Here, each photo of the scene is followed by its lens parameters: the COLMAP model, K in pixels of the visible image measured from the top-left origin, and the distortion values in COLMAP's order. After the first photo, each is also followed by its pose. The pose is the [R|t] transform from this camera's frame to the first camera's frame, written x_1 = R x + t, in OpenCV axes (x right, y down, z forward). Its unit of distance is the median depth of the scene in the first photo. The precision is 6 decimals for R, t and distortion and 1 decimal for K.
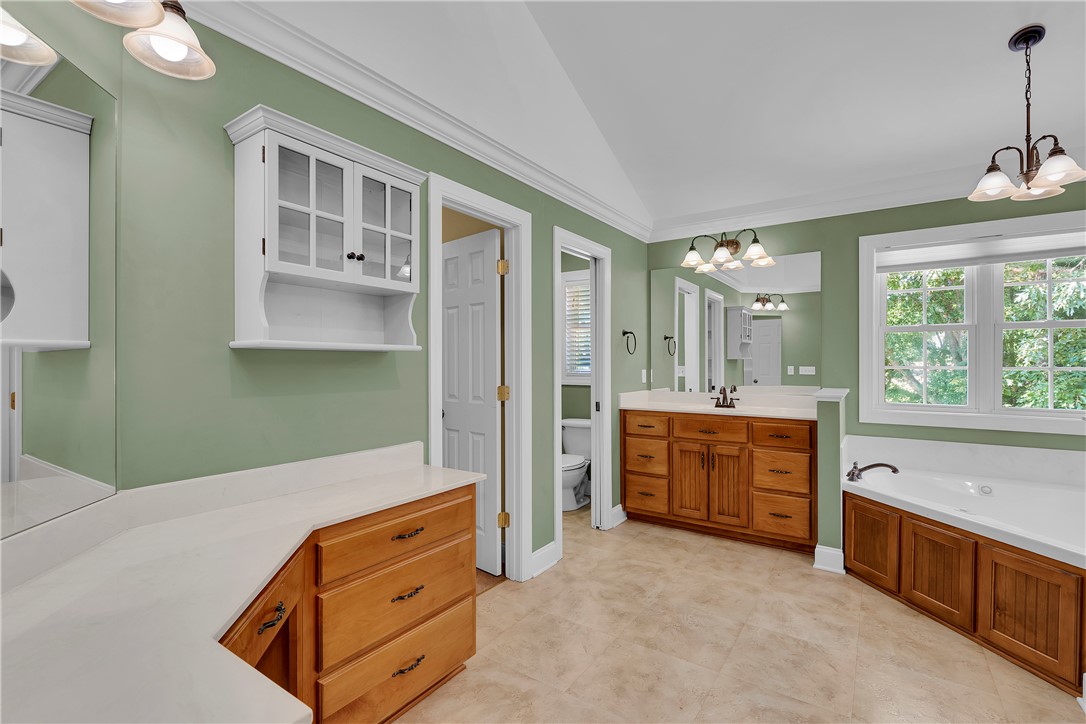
lens RADIAL K [[484.6, 0, 551.3], [0, 484.6, 363.8], [0, 0, 1]] dist [-0.009498, -0.000096]
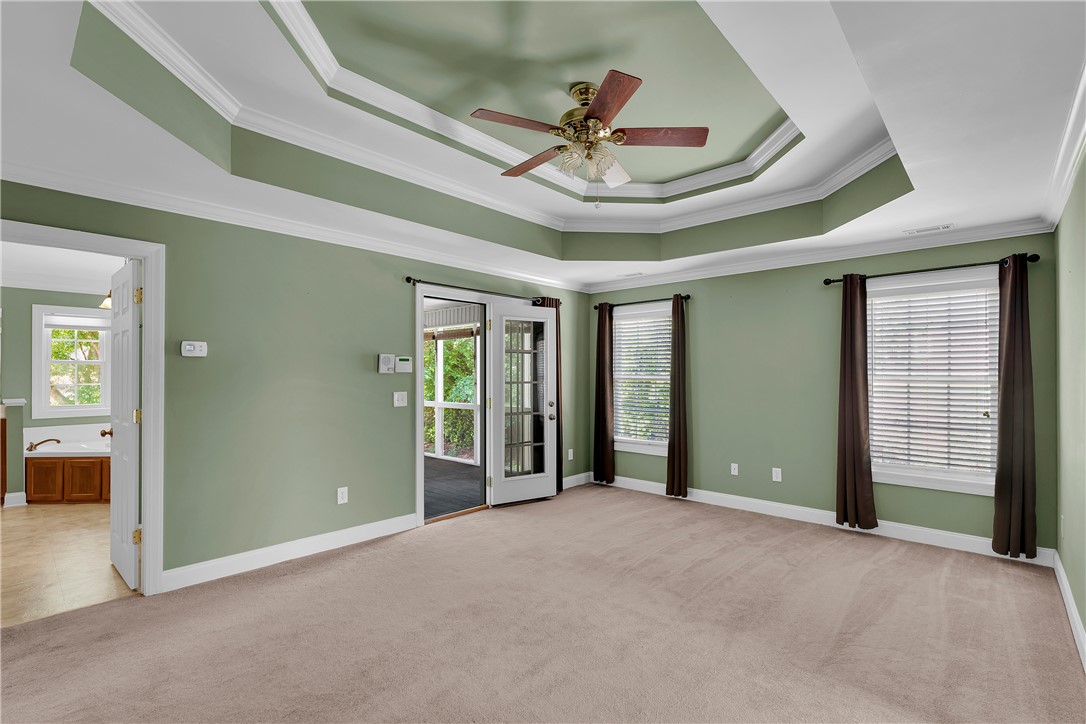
lens RADIAL K [[506.1, 0, 539.6], [0, 506.1, 372.2], [0, 0, 1]] dist [0.000244, 0.000158]
pose [[0.160040, 0.005293, 0.987096, -0.870432], [0.002746, 0.999979, -0.005807, -0.025112], [-0.987107, 0.003640, 0.160022, -1.082221]]
